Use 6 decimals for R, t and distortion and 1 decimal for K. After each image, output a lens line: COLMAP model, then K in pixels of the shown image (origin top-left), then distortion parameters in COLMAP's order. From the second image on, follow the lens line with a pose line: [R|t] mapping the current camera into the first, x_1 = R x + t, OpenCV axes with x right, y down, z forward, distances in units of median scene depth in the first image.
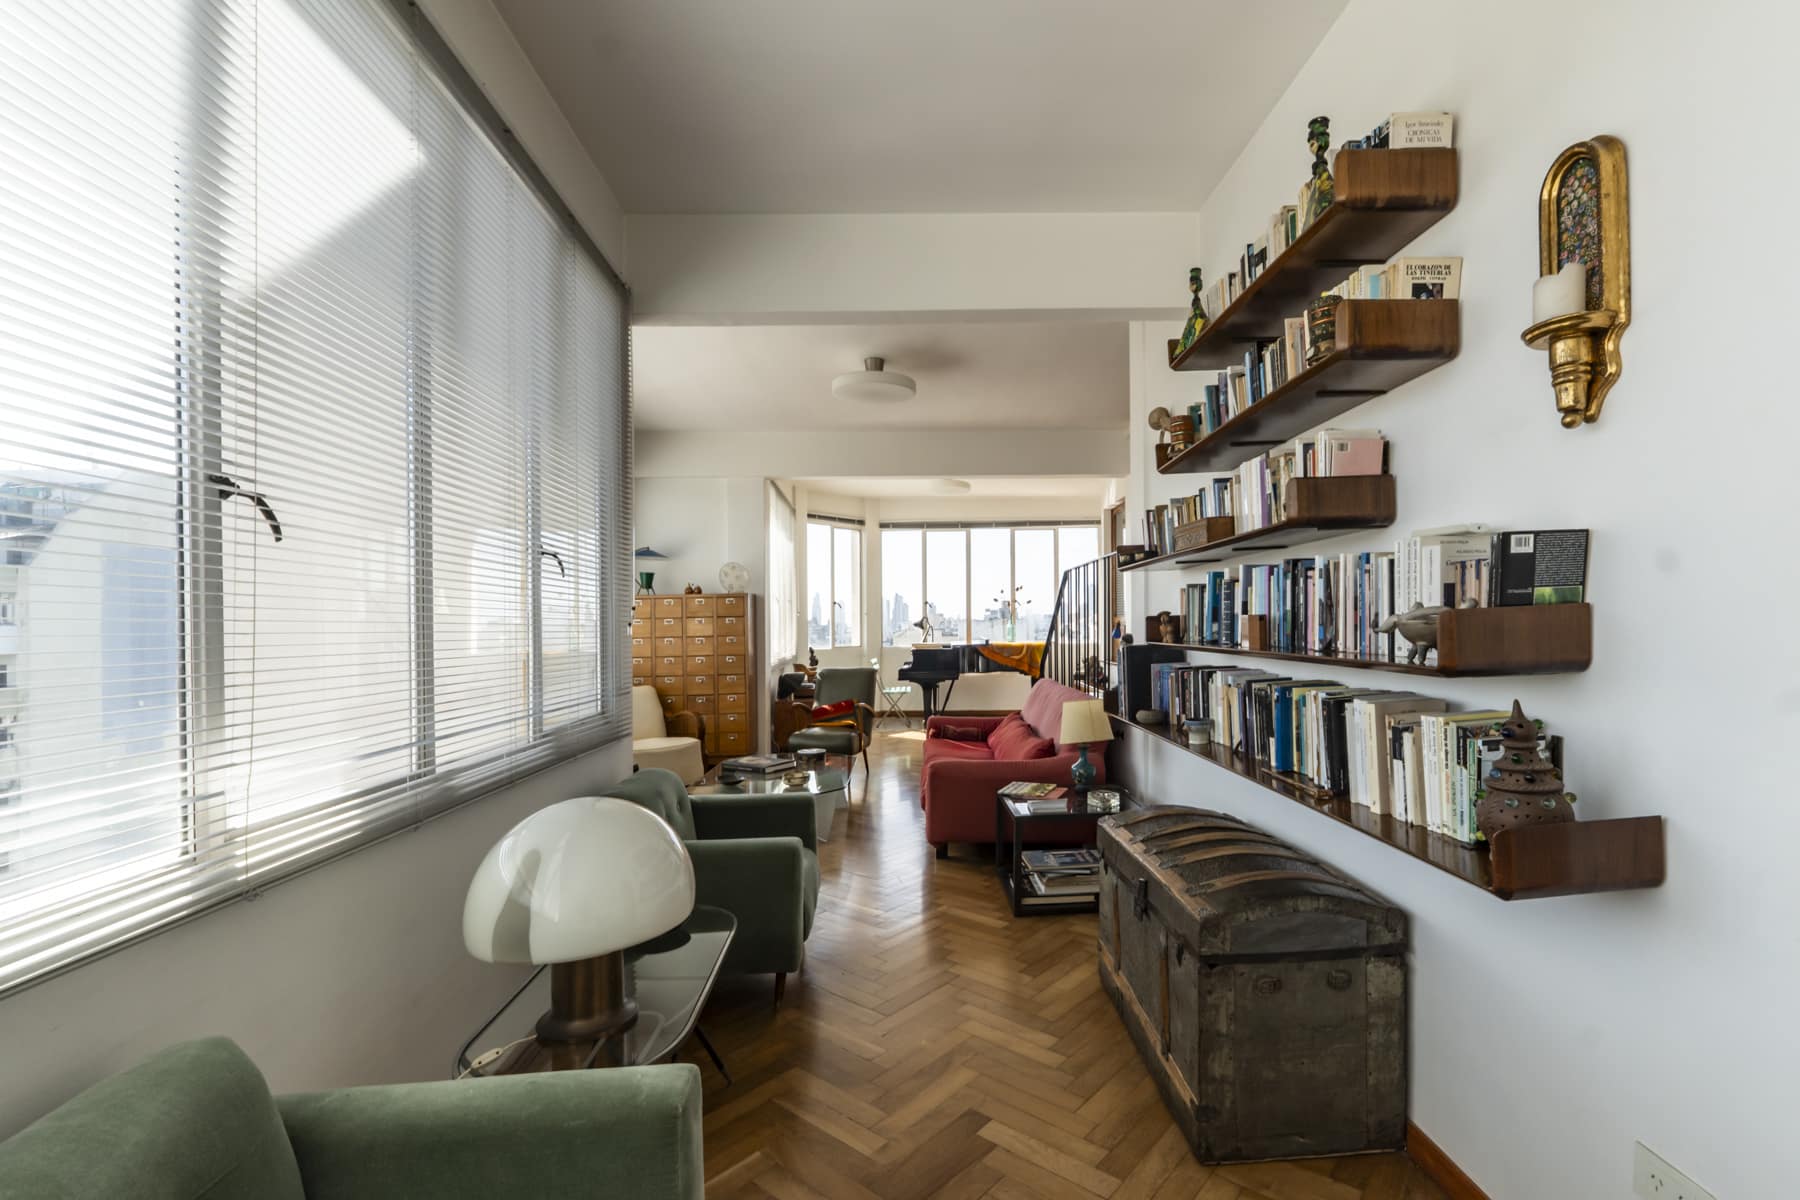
lens RADIAL K [[798.7, 0, 969.3], [0, 798.7, 621.2], [0, 0, 1]] dist [-0.000916, -0.000331]
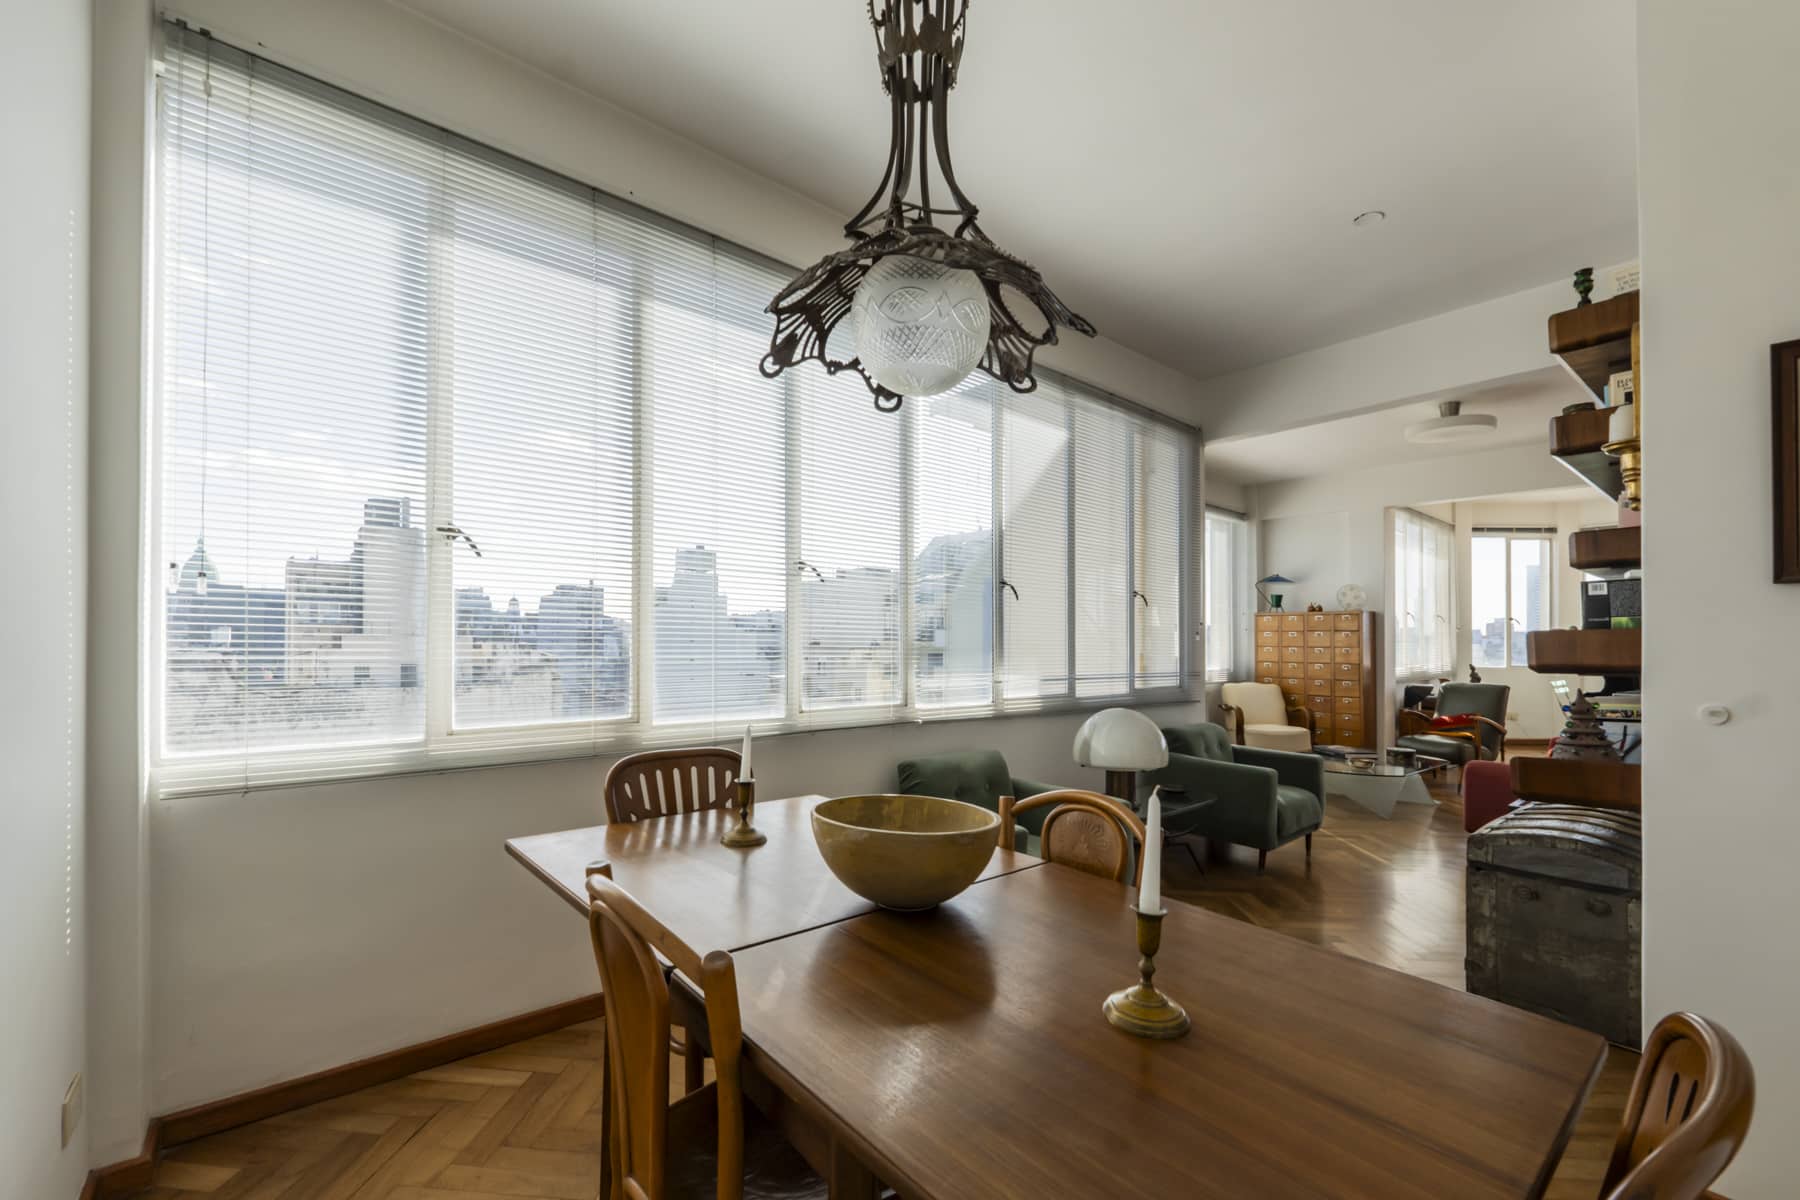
lens RADIAL K [[792.9, 0, 893.3], [0, 792.9, 605.6], [0, 0, 1]] dist [0.019012, -0.000040]
pose [[0.588523, -0.009868, -0.808420, 0.253200], [-0.019059, 0.999478, -0.026075, 0.000427], [0.808256, 0.030754, 0.588028, -0.223908]]
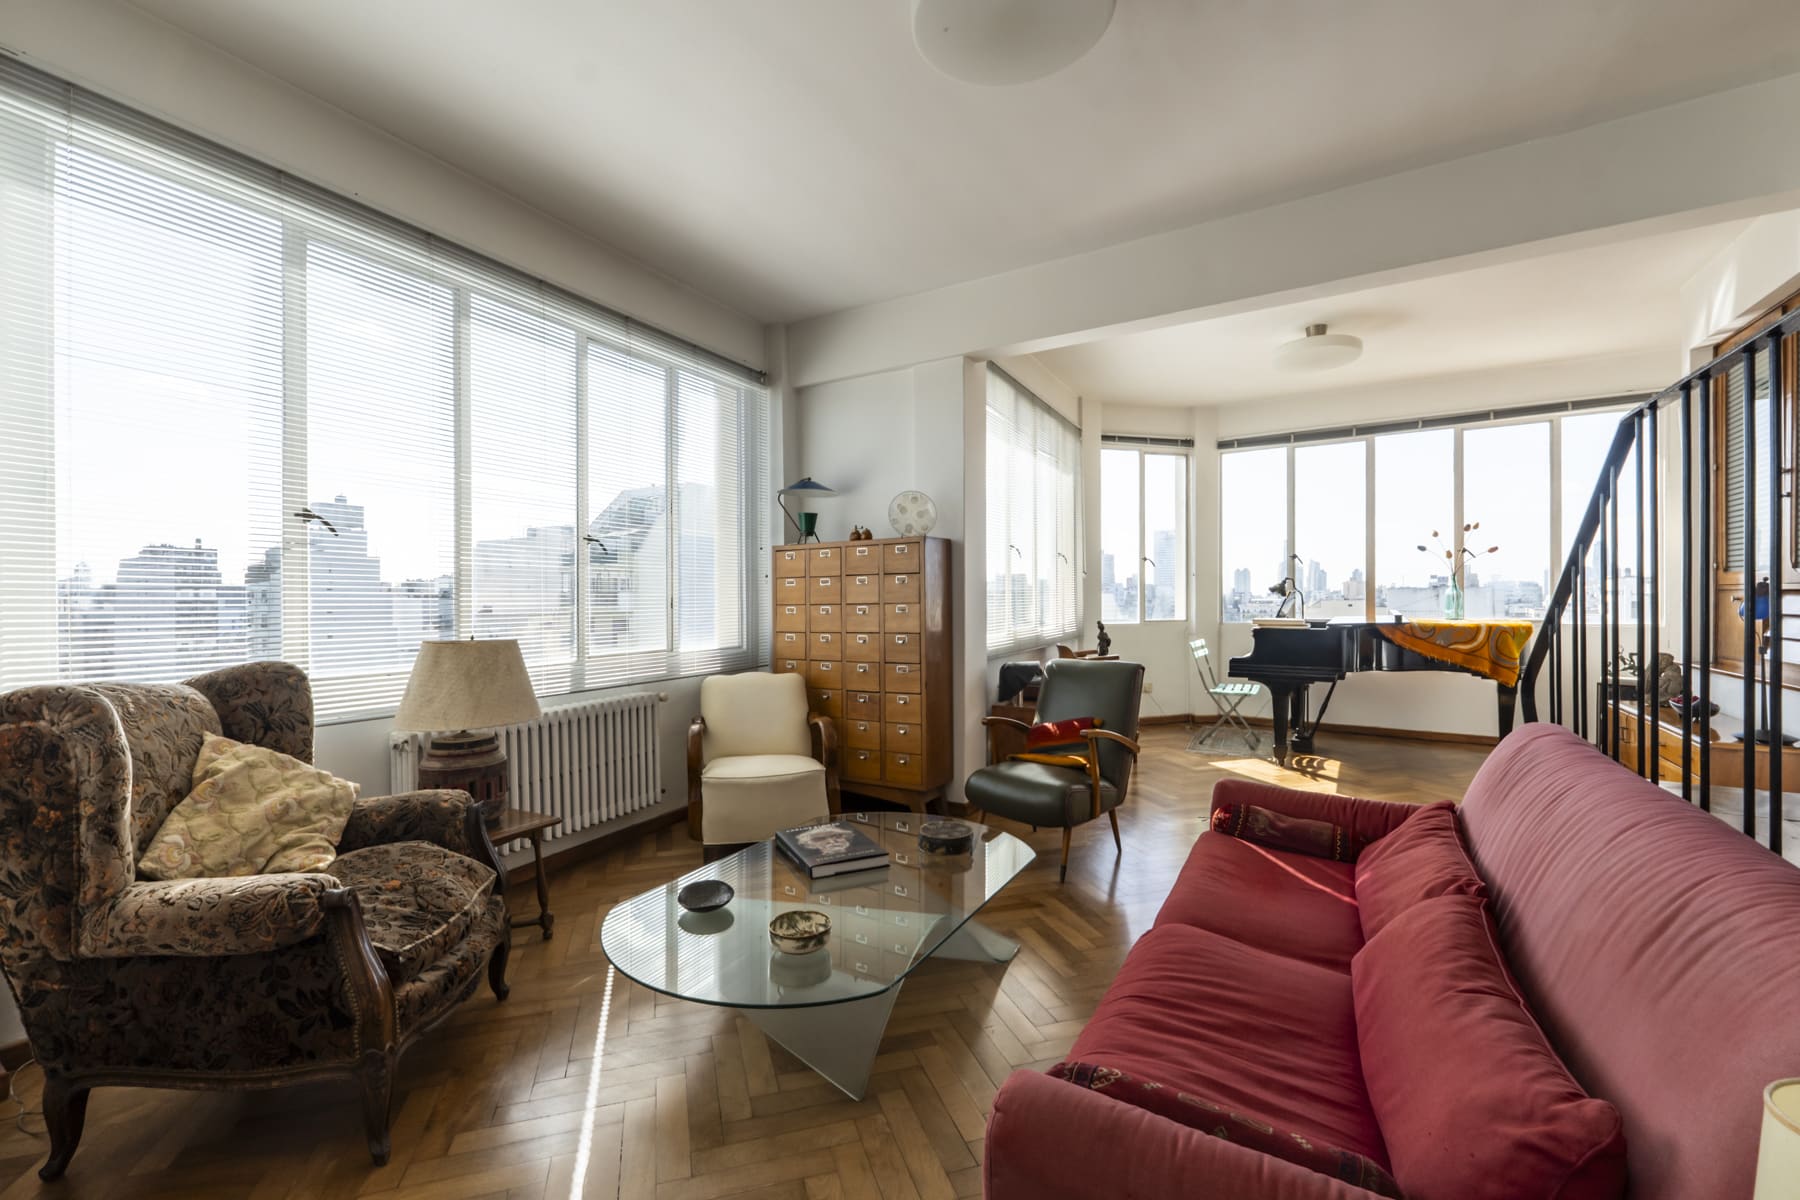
lens RADIAL K [[745.4, 0, 900.0], [0, 745.4, 600.0], [0, 0, 1]] dist [0.000742, -0.000015]
pose [[0.825552, 0.007312, -0.564278, 0.040043], [-0.000067, 0.999917, 0.012858, 0.007913], [0.564326, -0.010577, 0.825485, 0.494463]]
